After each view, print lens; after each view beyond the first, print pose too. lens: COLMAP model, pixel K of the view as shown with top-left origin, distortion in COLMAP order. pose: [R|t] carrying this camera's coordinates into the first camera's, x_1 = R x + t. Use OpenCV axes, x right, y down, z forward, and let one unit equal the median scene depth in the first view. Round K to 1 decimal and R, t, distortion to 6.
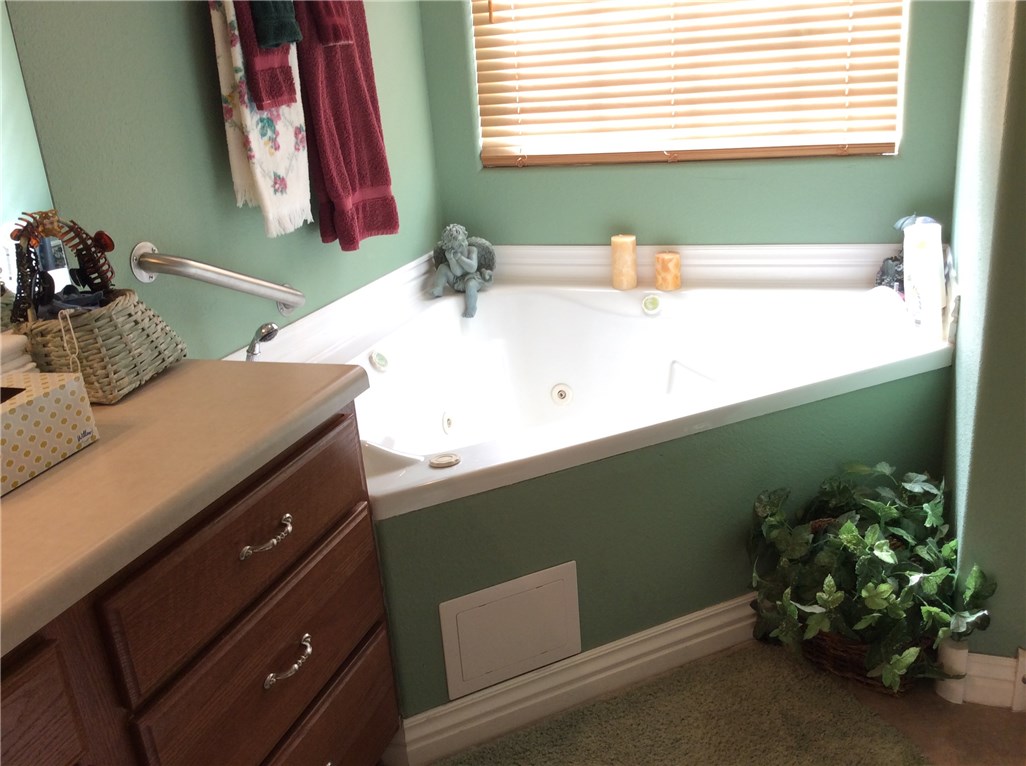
lens RADIAL K [[939.2, 0, 513.0], [0, 939.2, 383.0], [0, 0, 1]] dist [0.128585, -0.270865]
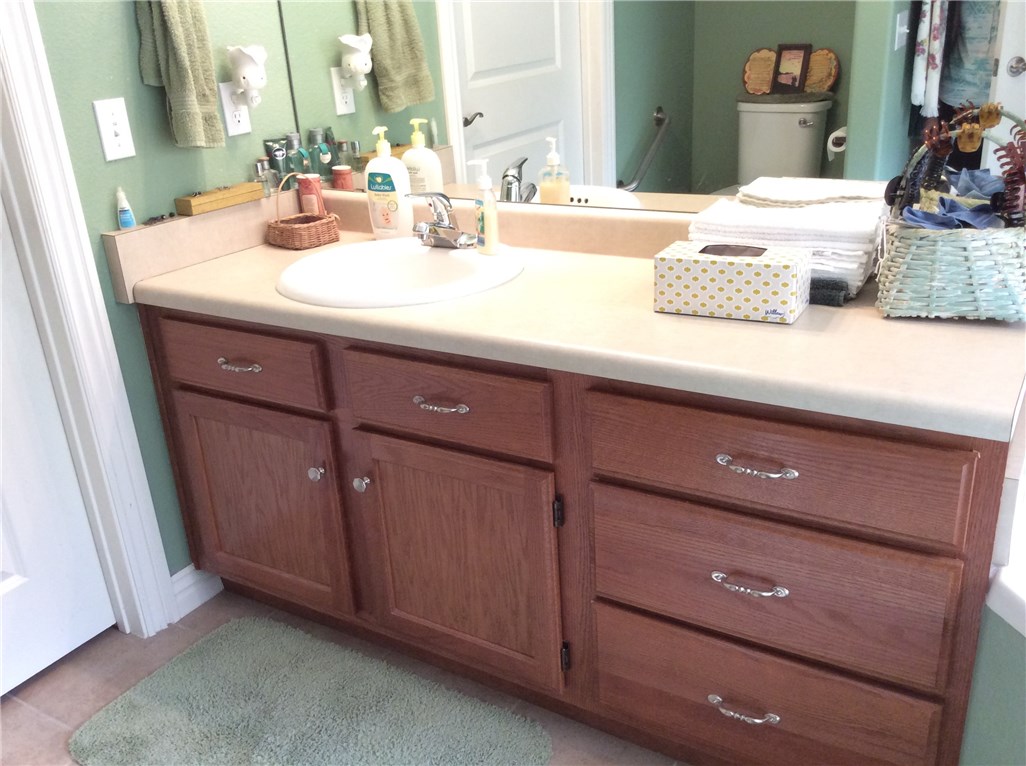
lens RADIAL K [[939.2, 0, 513.0], [0, 939.2, 383.0], [0, 0, 1]] dist [0.128585, -0.270865]
pose [[-0.201631, 0.449580, -0.870185, 0.618219], [-0.255892, 0.833397, 0.489866, -0.334216], [0.945444, 0.321446, -0.052994, 0.719517]]
